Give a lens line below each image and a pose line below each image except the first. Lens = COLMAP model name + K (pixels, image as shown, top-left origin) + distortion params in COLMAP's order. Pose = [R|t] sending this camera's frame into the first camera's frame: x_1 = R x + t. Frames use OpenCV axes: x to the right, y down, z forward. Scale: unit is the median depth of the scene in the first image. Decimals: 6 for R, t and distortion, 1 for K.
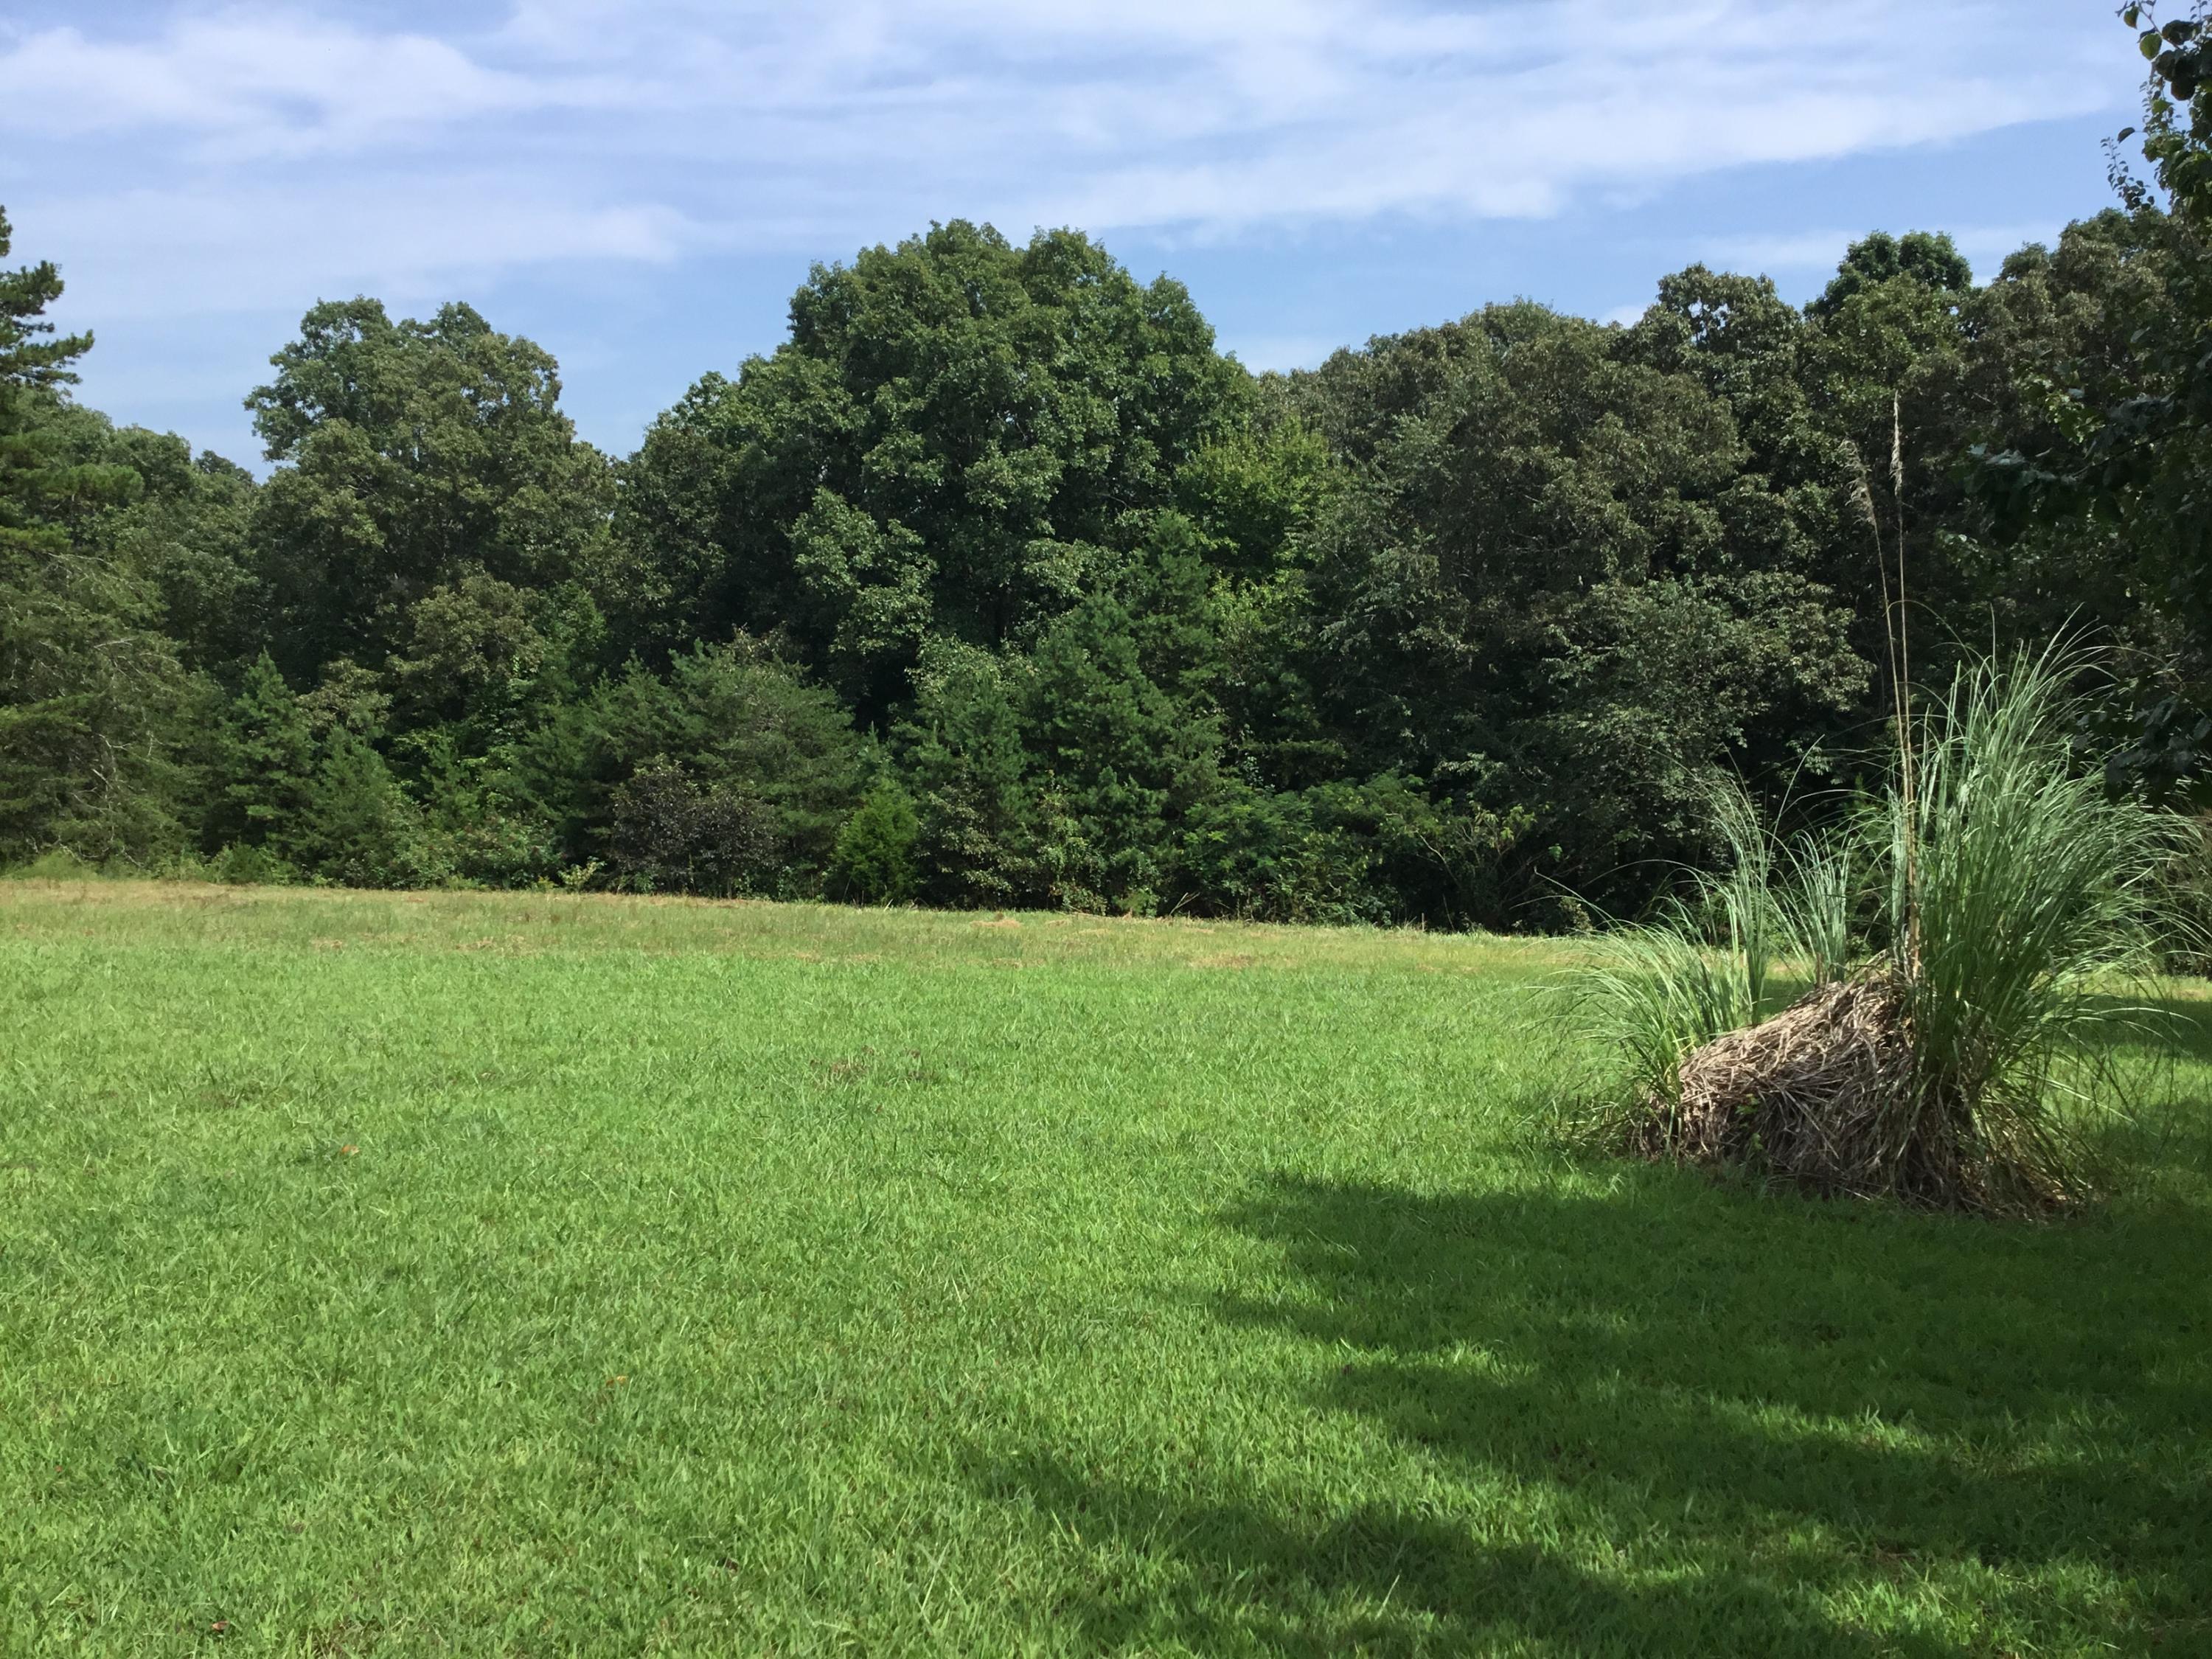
lens RADIAL K [[2031.3, 0, 1113.4], [0, 2031.3, 827.7], [0, 0, 1]] dist [0.043272, 0.000000]
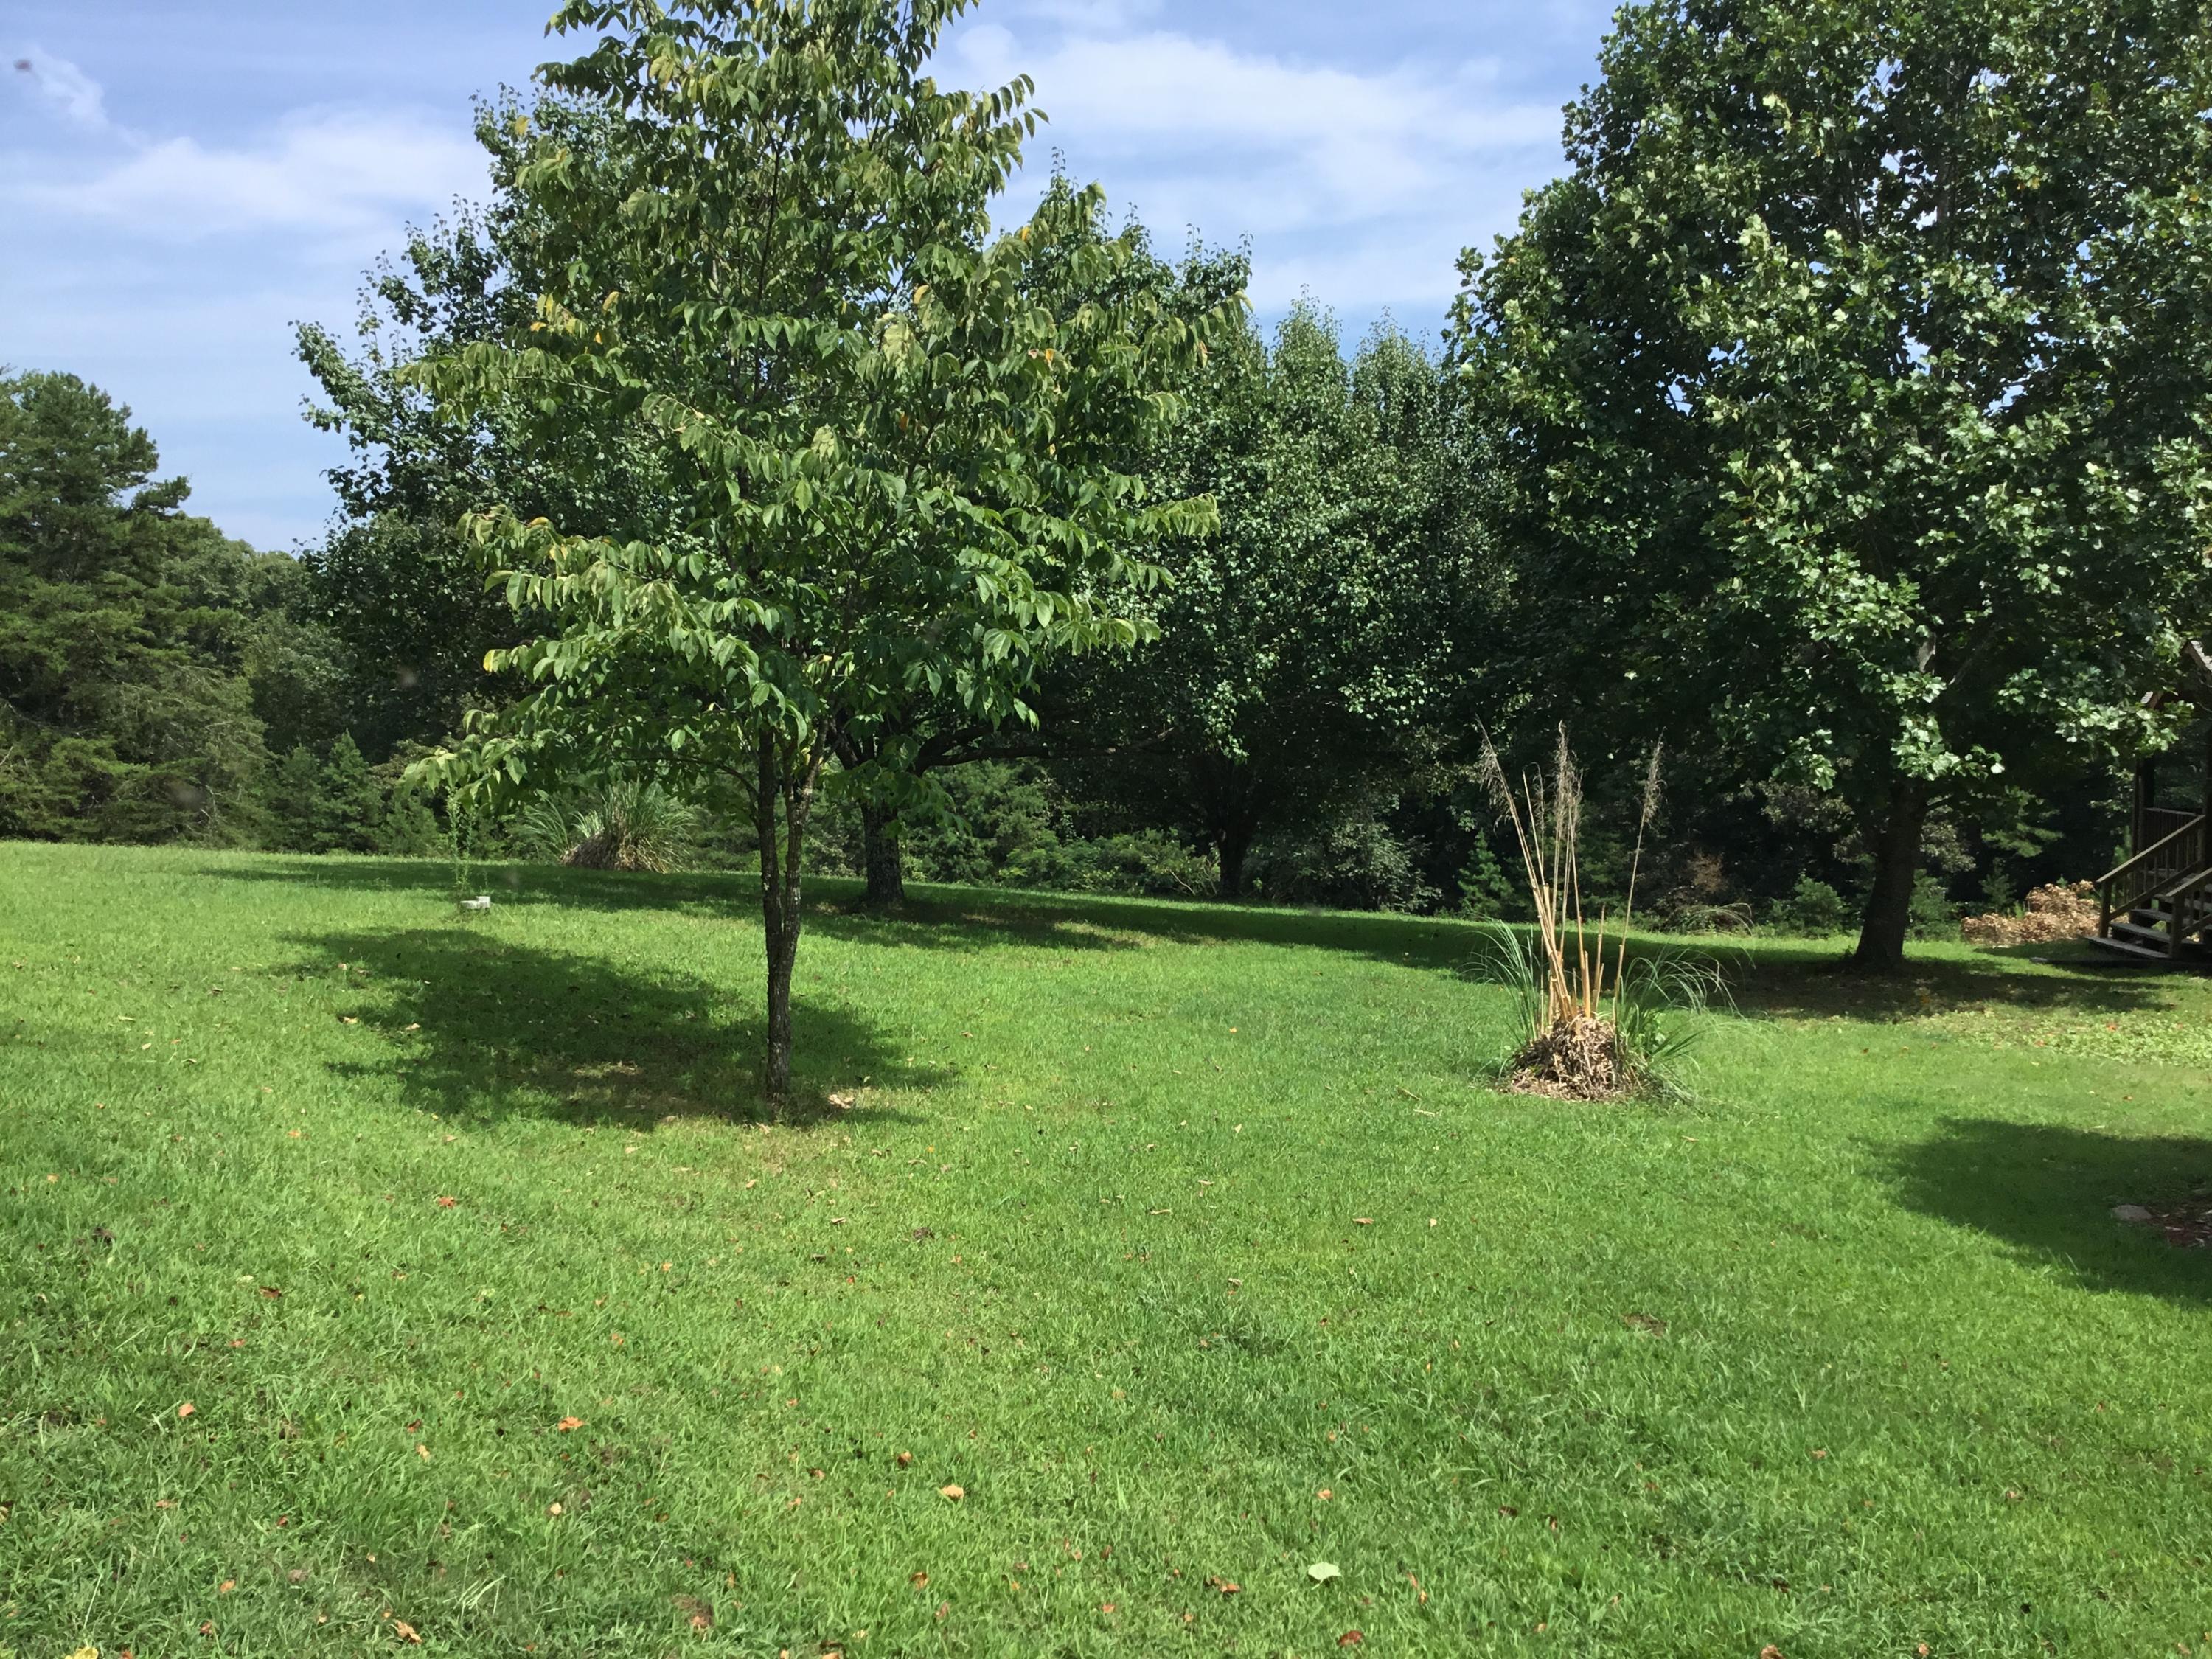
lens RADIAL K [[2031.3, 0, 1115.3], [0, 2031.3, 846.8], [0, 0, 1]] dist [0.043272, 0.000000]
pose [[0.997912, 0.007910, -0.064109, 0.168455], [-0.009988, 0.999433, -0.032161, 0.025658], [0.063819, 0.032735, 0.997424, -0.285672]]
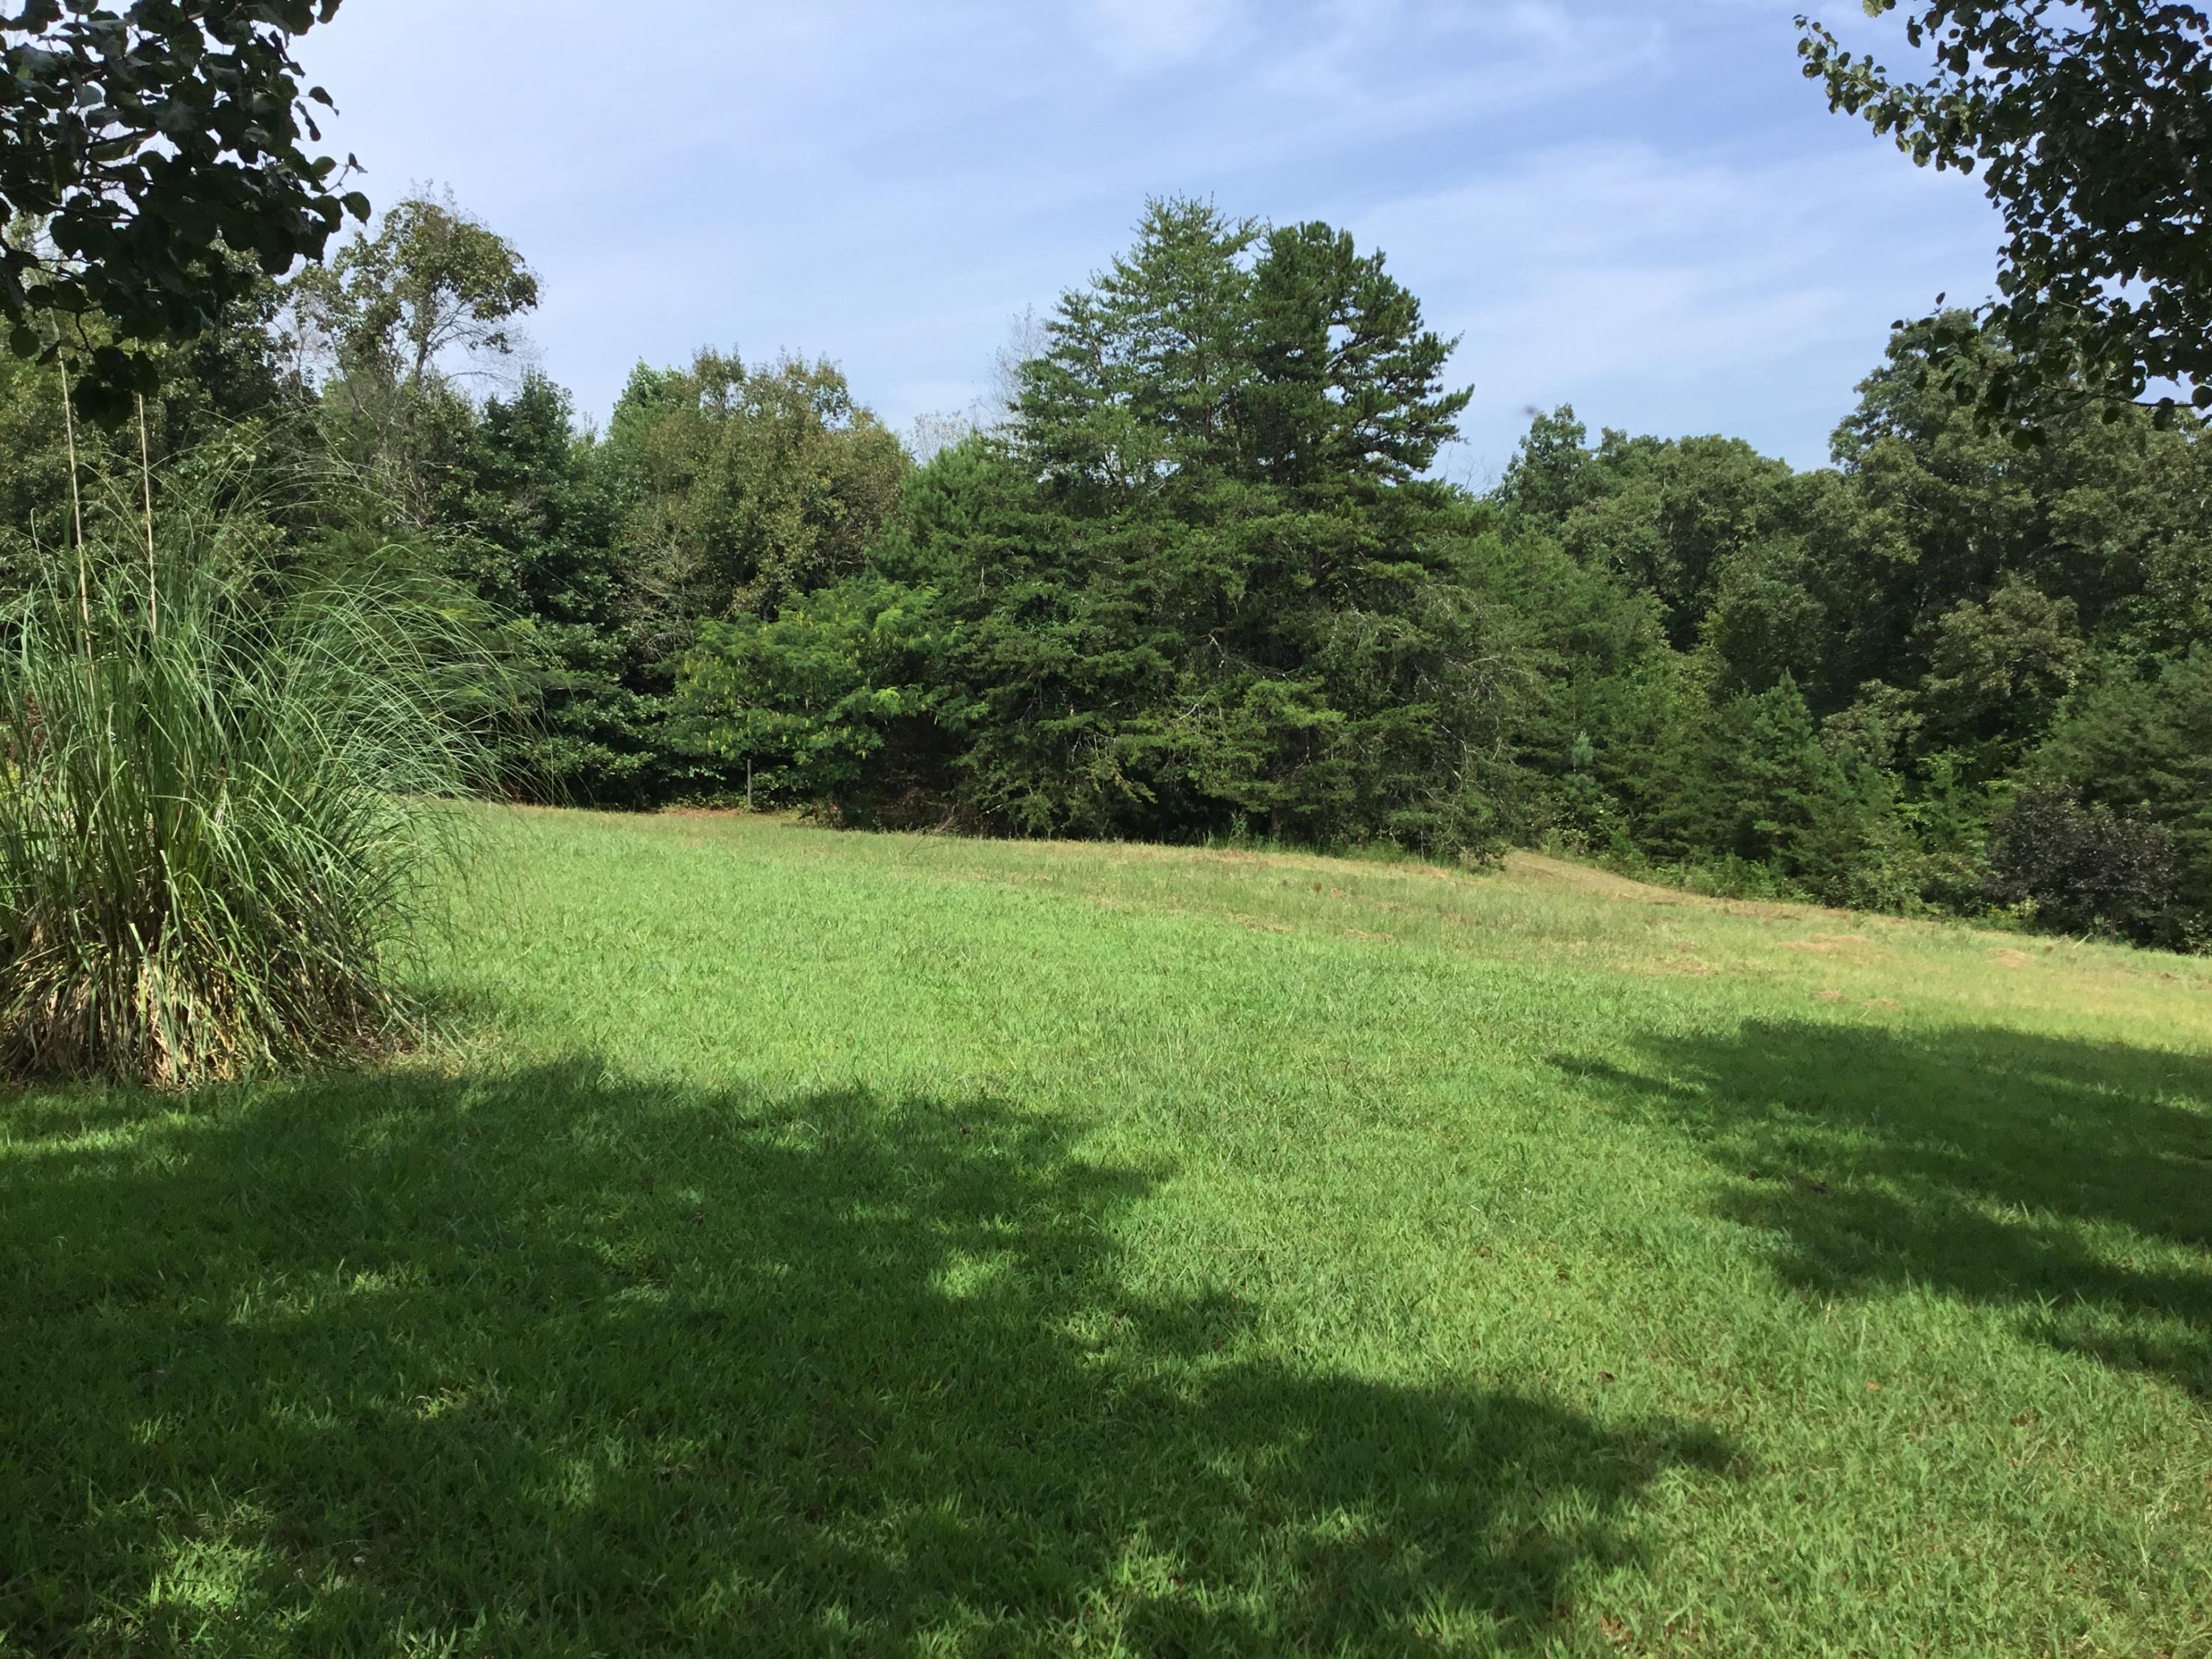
lens RADIAL K [[2031.3, 0, 1113.8], [0, 2031.3, 834.5], [0, 0, 1]] dist [0.043272, 0.000000]
pose [[0.647766, 0.035741, -0.761001, 0.152766], [-0.048535, 0.998806, 0.005596, 0.006091], [0.760292, 0.033310, 0.648727, 0.079951]]
